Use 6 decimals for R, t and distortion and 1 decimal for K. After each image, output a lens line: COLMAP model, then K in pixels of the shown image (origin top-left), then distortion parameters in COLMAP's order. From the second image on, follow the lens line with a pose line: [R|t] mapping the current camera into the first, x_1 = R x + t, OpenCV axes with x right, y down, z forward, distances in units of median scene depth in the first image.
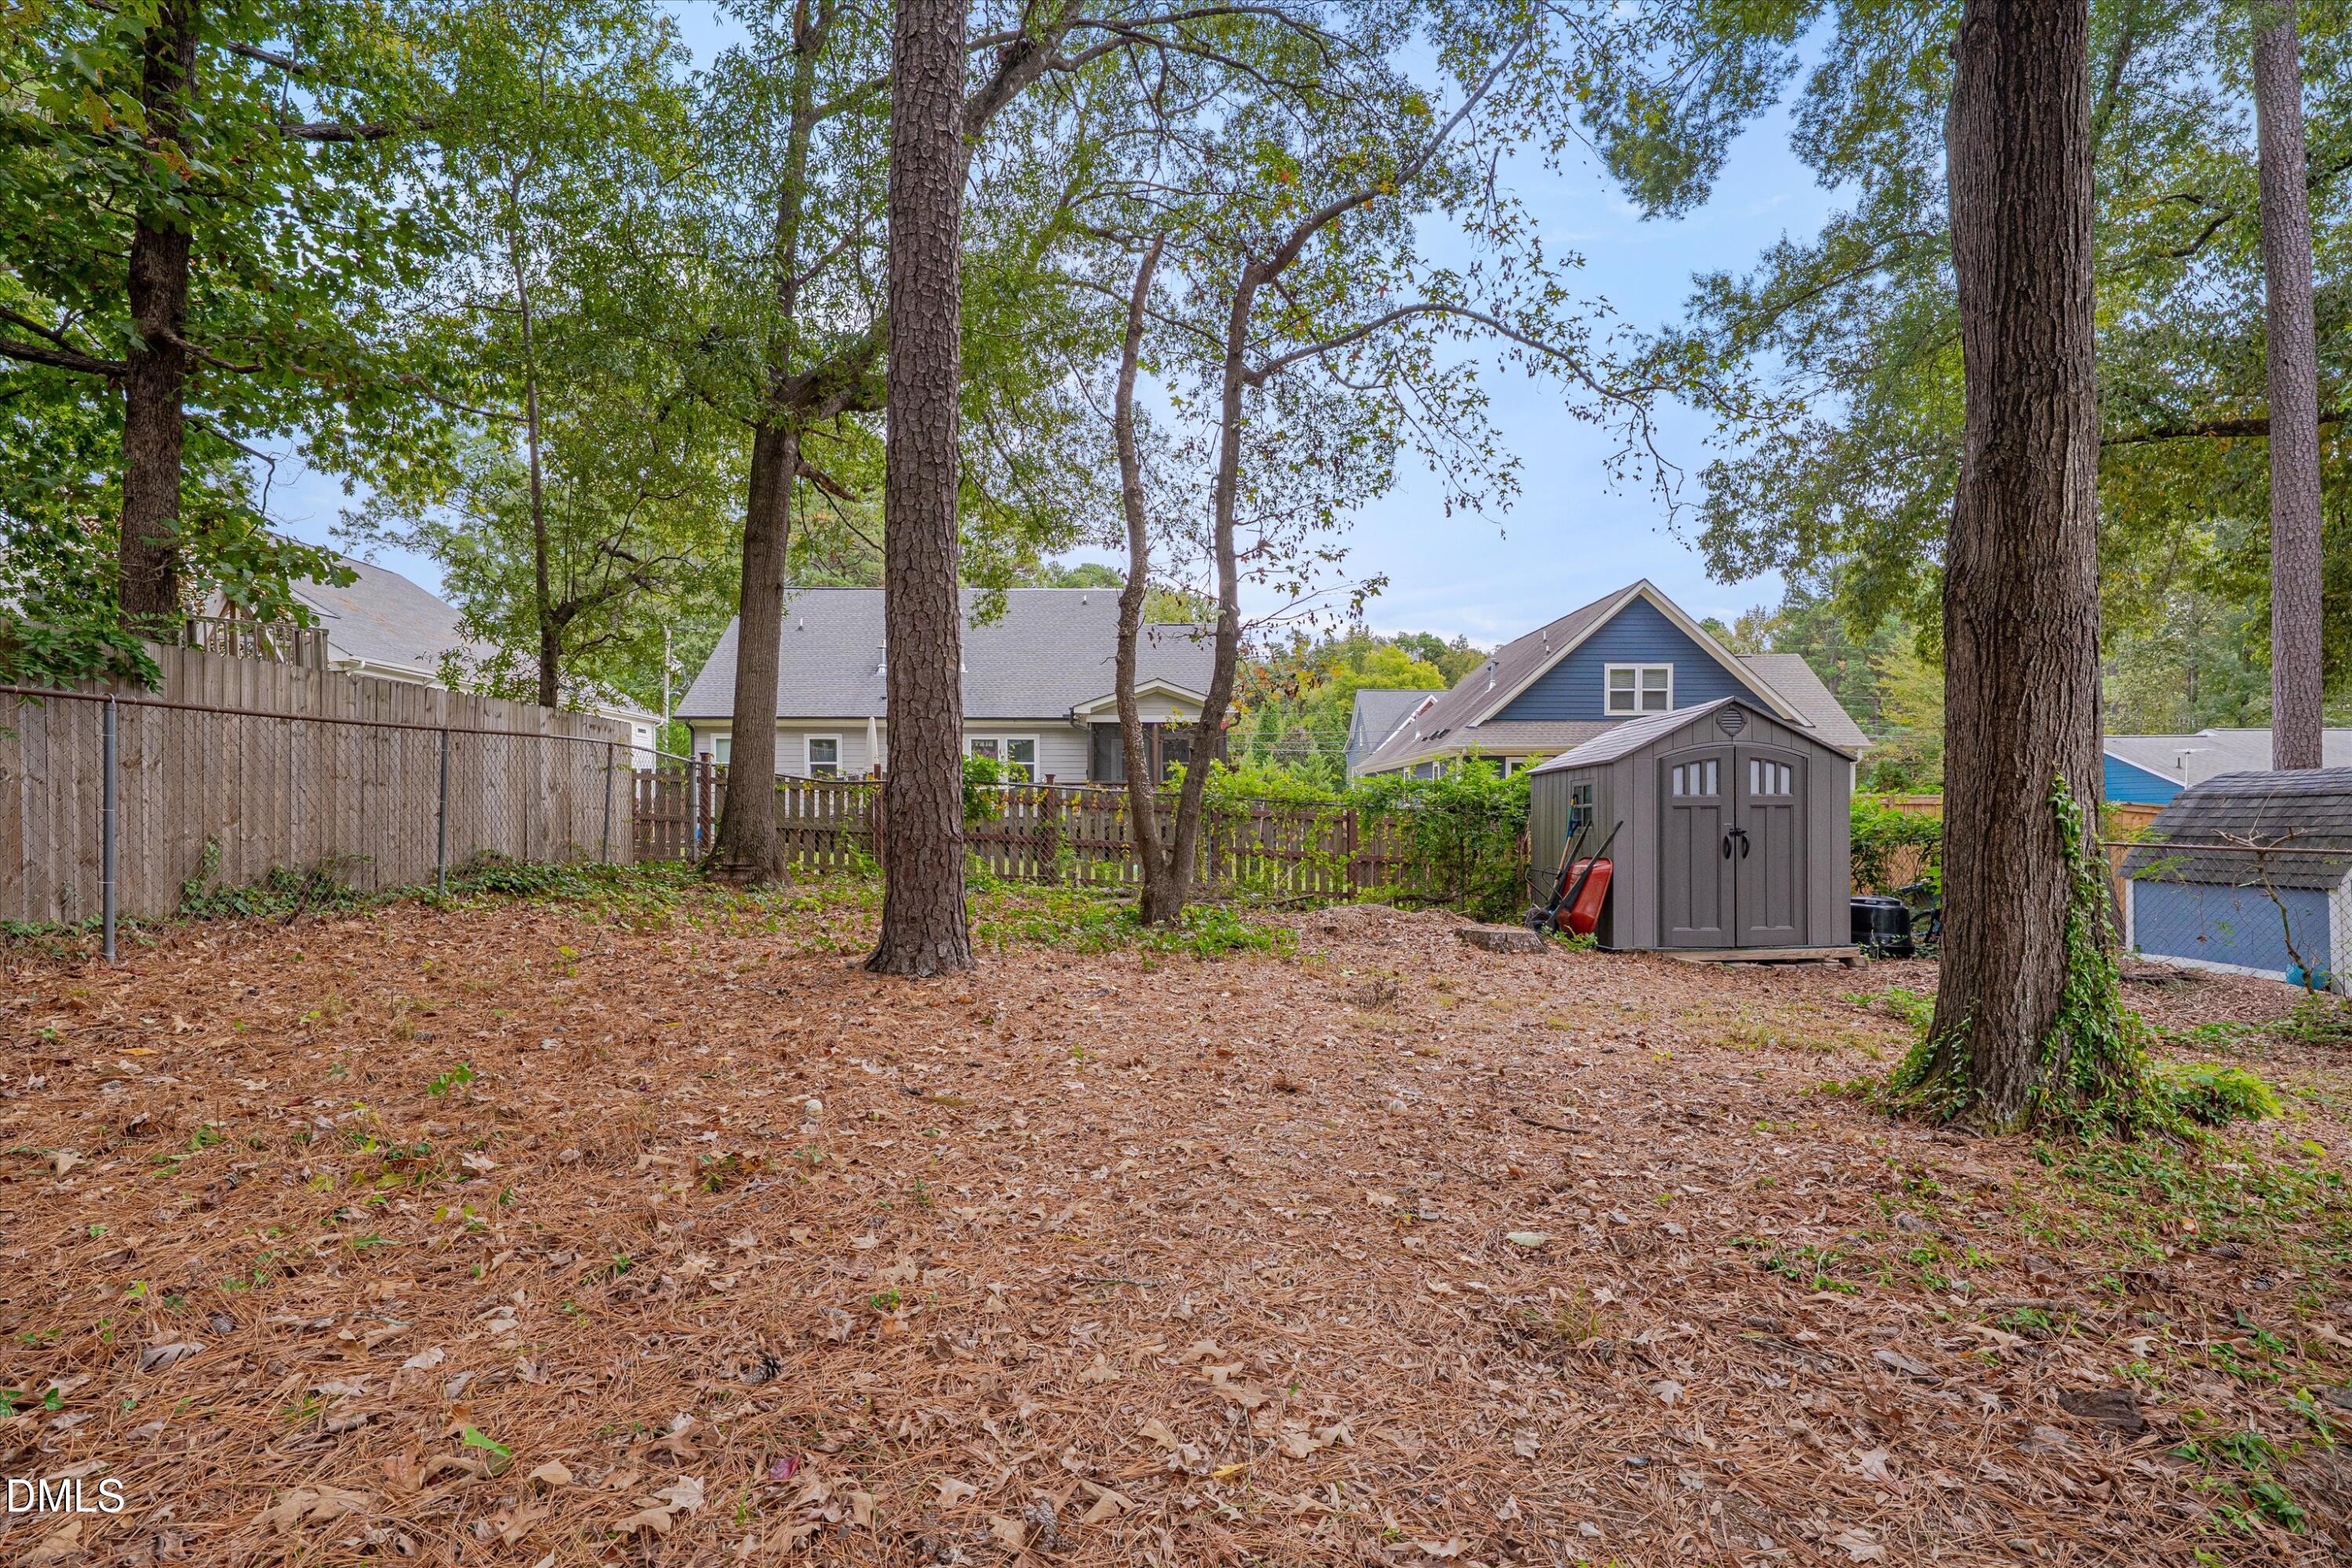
lens RADIAL K [[990.0, 0, 1205.9], [0, 990.0, 842.0], [0, 0, 1]] dist [-0.008477, 0.003773]
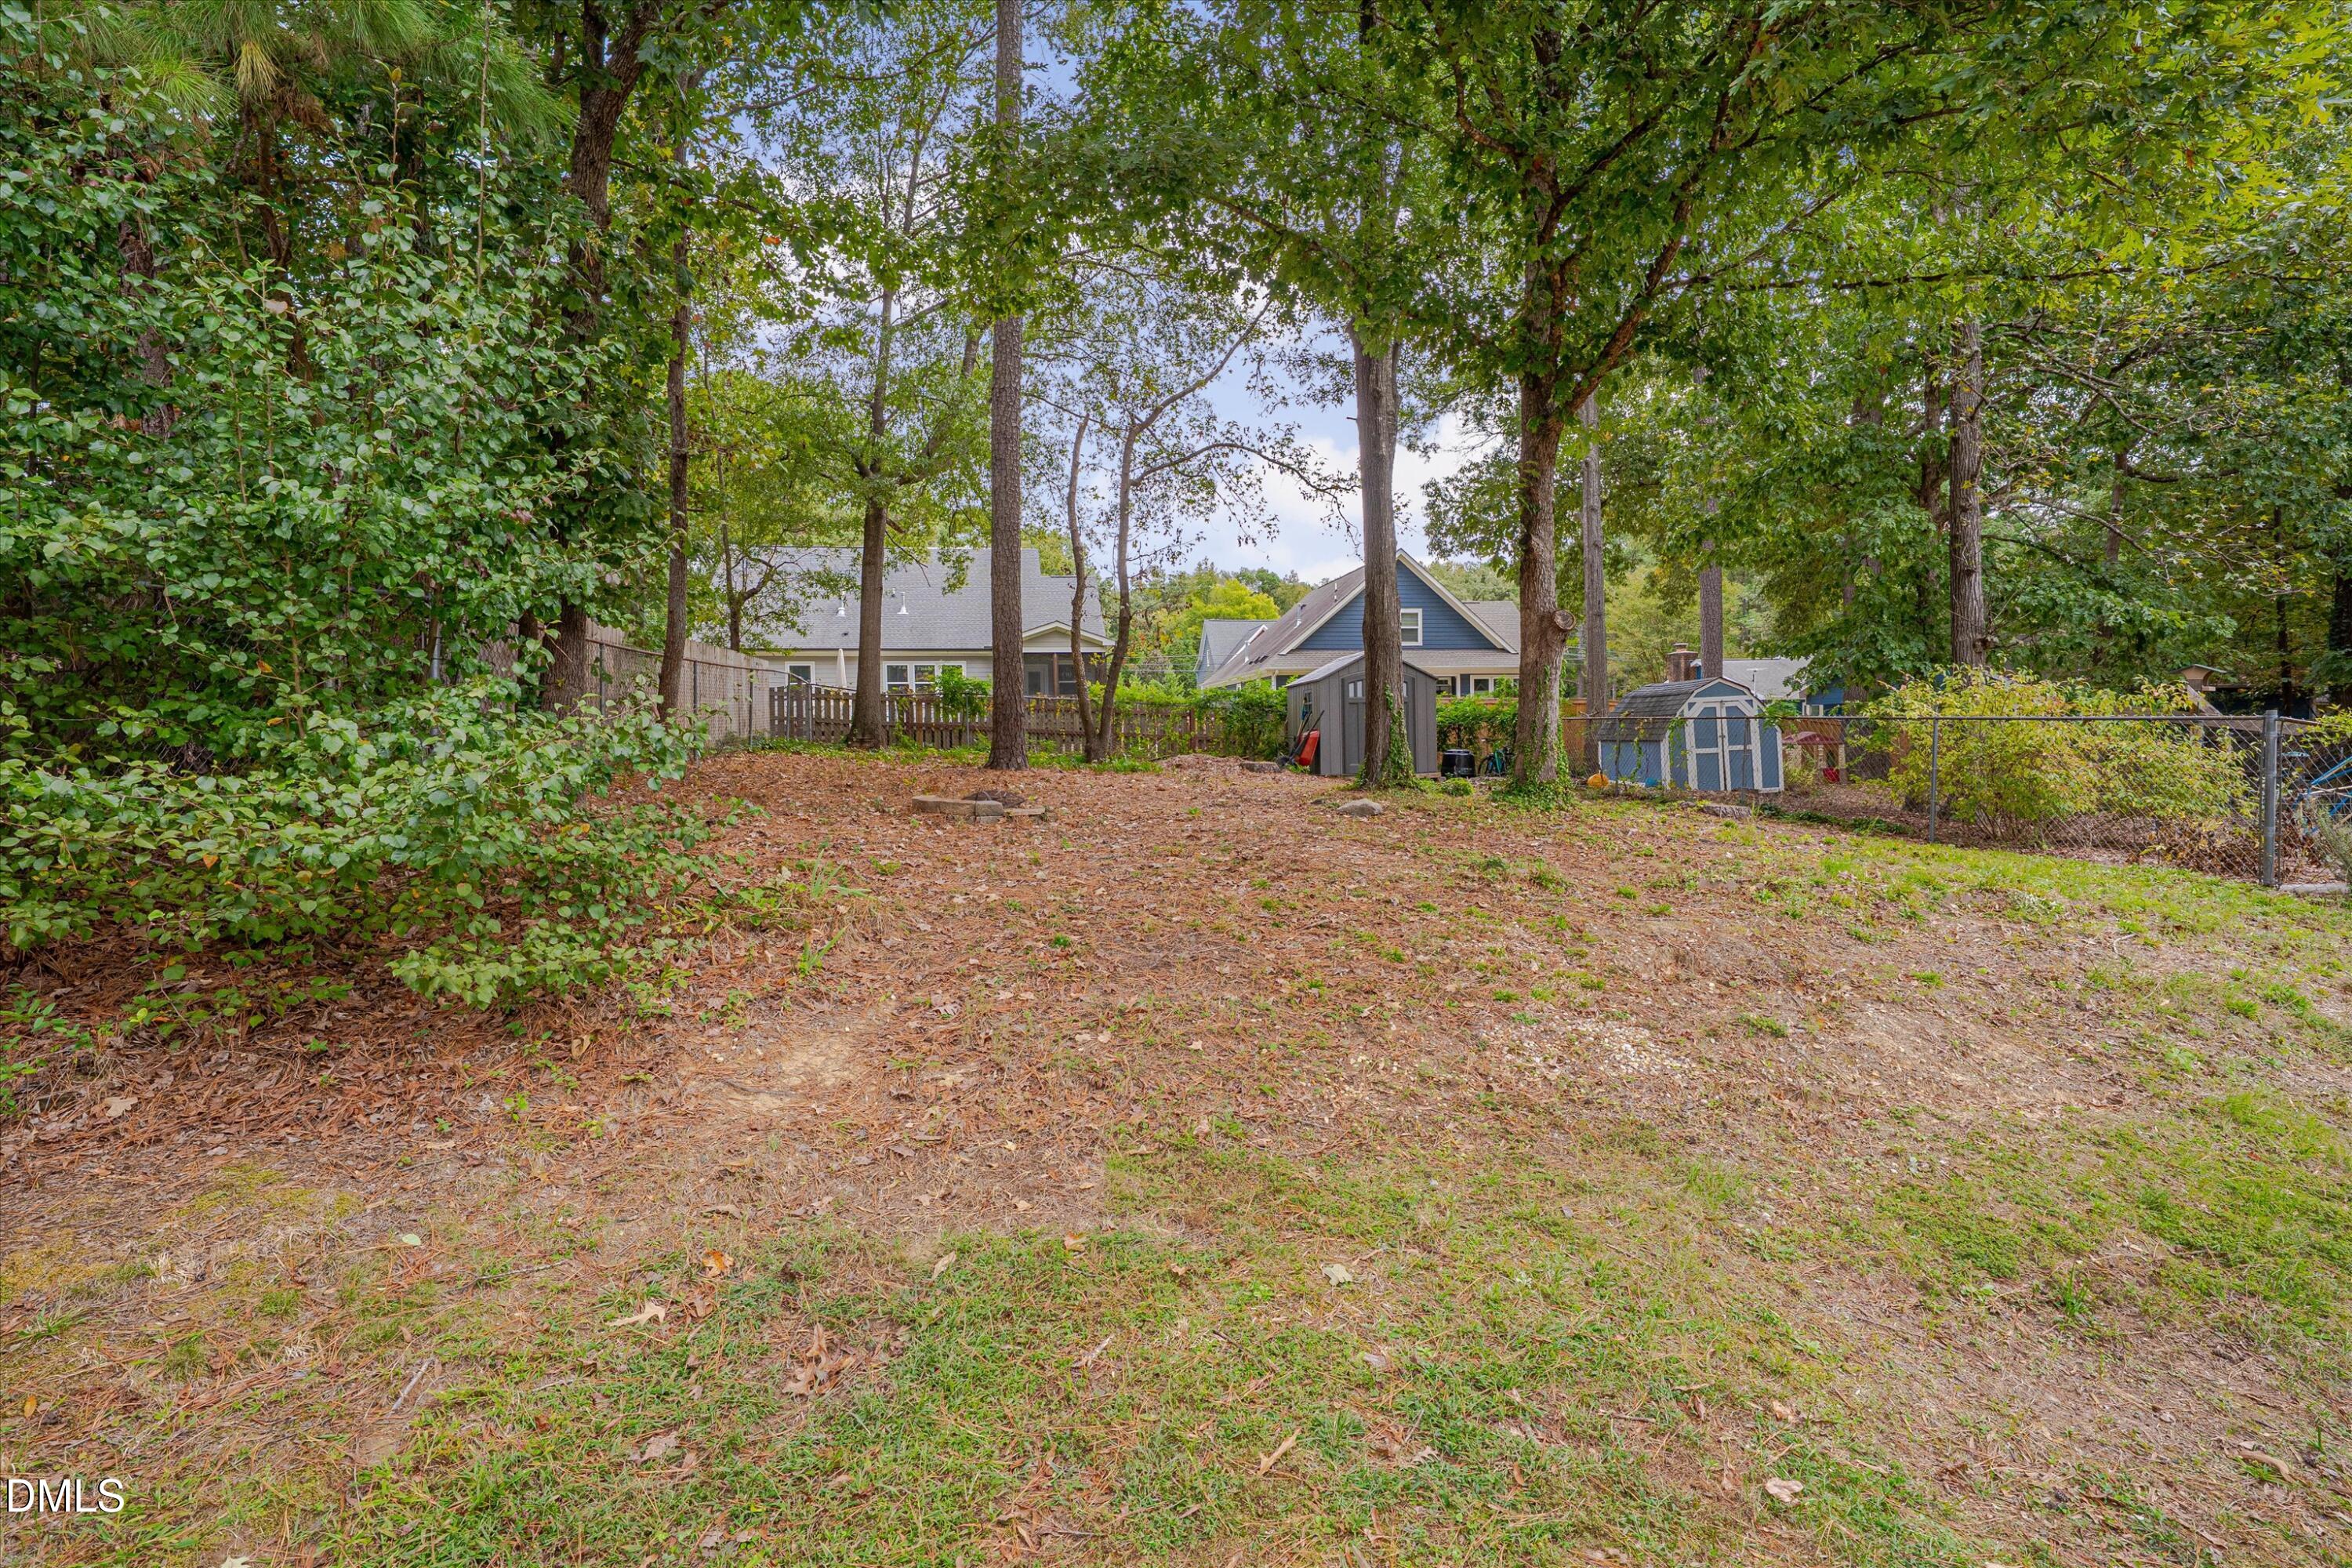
lens RADIAL K [[990.0, 0, 1178.1], [0, 990.0, 781.9], [0, 0, 1]] dist [-0.008477, 0.003773]
pose [[0.993207, -0.018698, 0.114852, -0.077068], [0.015989, 0.999573, 0.024459, 0.052929], [-0.115261, -0.022456, 0.993081, -0.722081]]
